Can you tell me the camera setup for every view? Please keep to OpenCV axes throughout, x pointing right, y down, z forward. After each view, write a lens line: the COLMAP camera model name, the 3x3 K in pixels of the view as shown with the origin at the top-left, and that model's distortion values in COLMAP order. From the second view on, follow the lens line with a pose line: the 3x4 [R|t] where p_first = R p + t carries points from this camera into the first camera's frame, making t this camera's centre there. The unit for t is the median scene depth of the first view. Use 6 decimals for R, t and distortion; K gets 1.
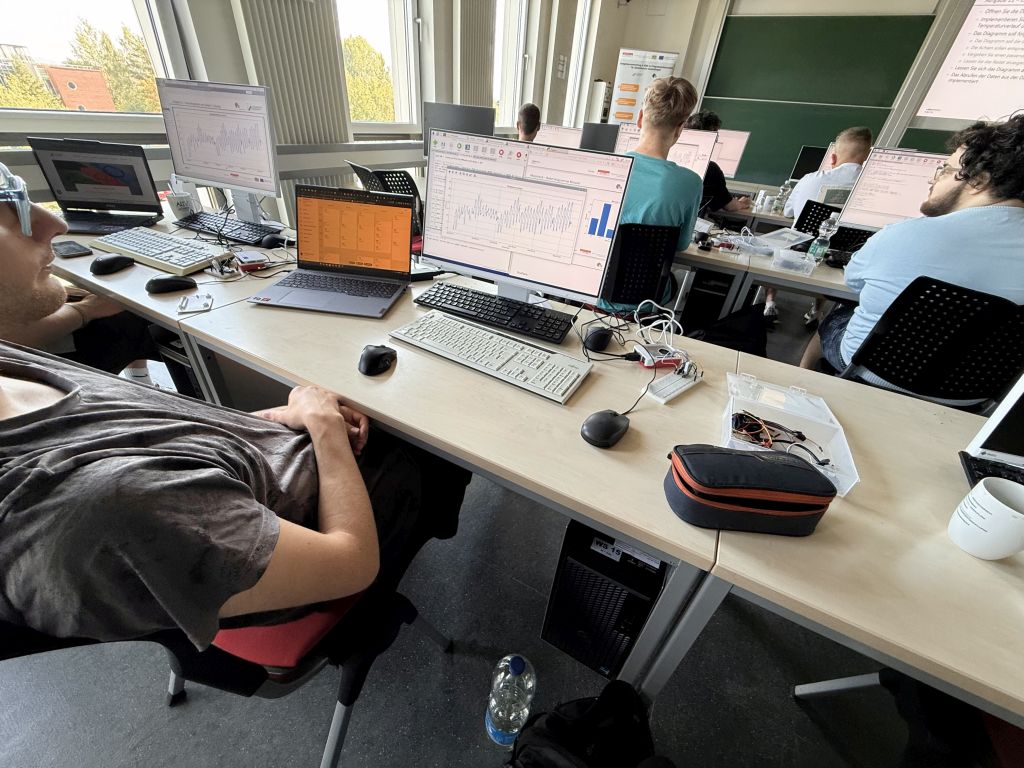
lens RADIAL K [[408.2, 0, 507.1], [0, 408.2, 383.3], [0, 0, 1]] dist [-0.005842, 0.000305]
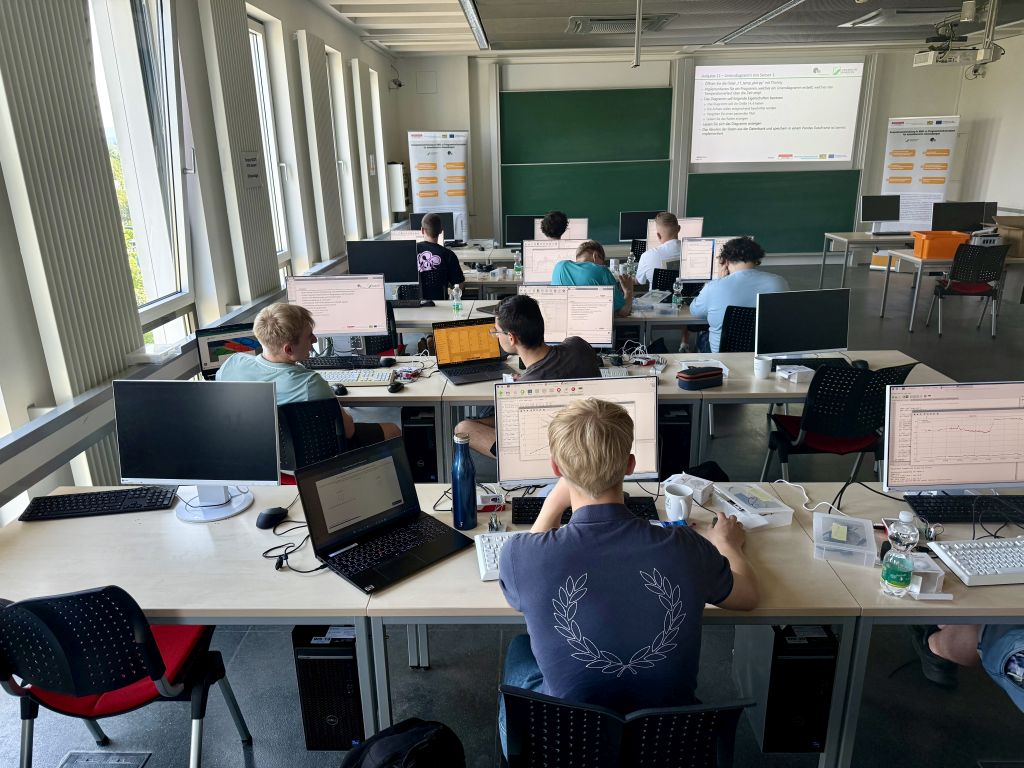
lens RADIAL K [[724.2, 0, 512.0], [0, 724.2, 384.0], [0, 0, 1]] dist [0.002135, -0.002856]
pose [[0.884994, -0.225016, 0.407619, -0.351245], [0.324866, 0.925567, -0.194392, 0.106547], [-0.333537, 0.304457, 0.892221, -0.410378]]
